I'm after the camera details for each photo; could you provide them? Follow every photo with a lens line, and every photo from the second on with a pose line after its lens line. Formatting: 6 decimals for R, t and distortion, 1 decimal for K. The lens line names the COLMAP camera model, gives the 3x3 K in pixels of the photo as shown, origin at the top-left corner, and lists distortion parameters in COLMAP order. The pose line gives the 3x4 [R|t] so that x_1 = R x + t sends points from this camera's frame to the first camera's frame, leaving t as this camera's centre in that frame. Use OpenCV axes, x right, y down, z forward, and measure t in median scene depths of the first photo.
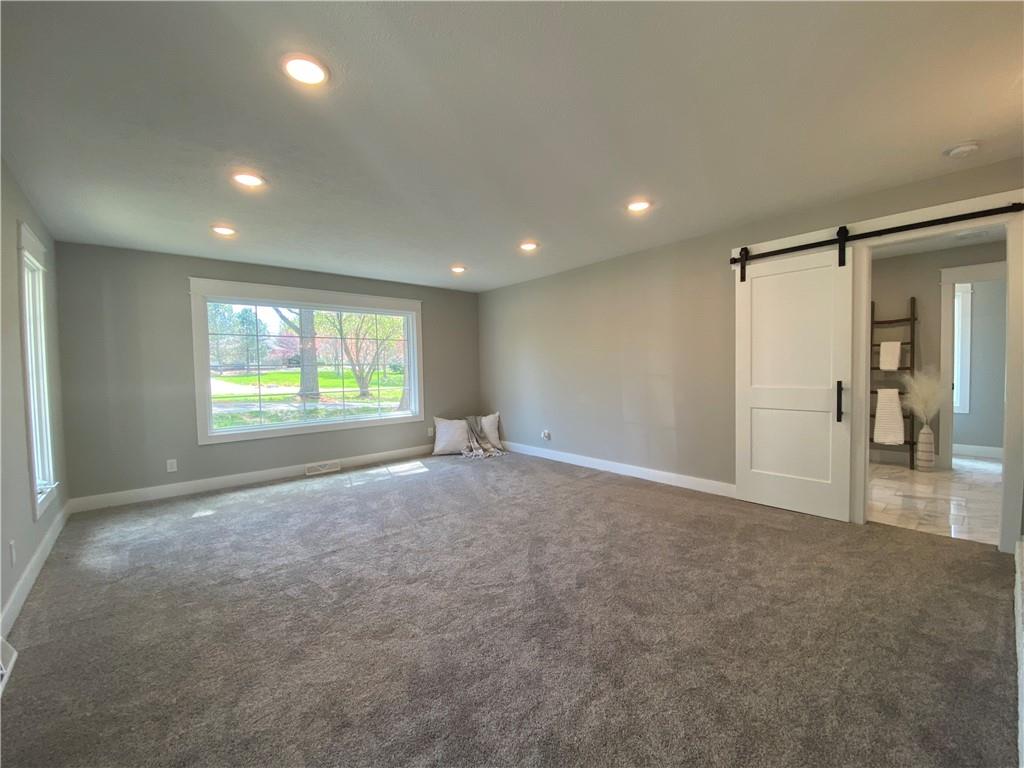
lens RADIAL K [[417.4, 0, 516.8], [0, 417.4, 386.3], [0, 0, 1]] dist [0.001073, -0.002312]
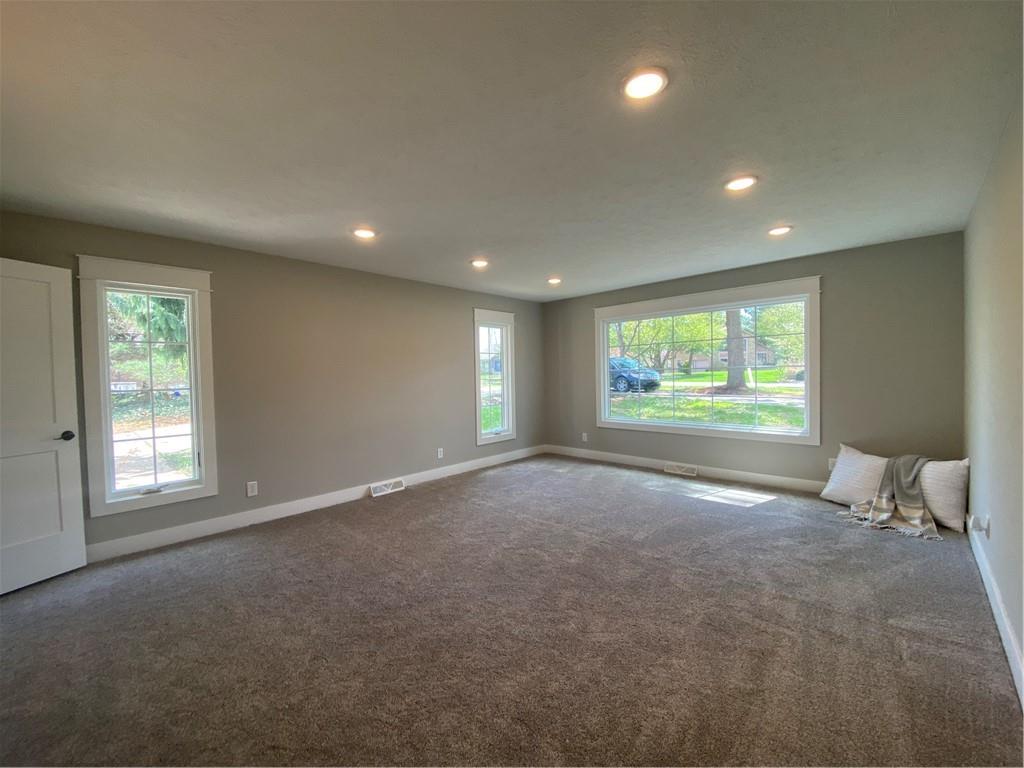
lens RADIAL K [[417.4, 0, 516.8], [0, 417.4, 380.5], [0, 0, 1]] dist [0.001073, -0.002312]
pose [[0.085742, 0.034914, -0.995705, 0.648531], [-0.023869, 0.999171, 0.032980, -0.058195], [0.996031, 0.020939, 0.086505, 0.643102]]
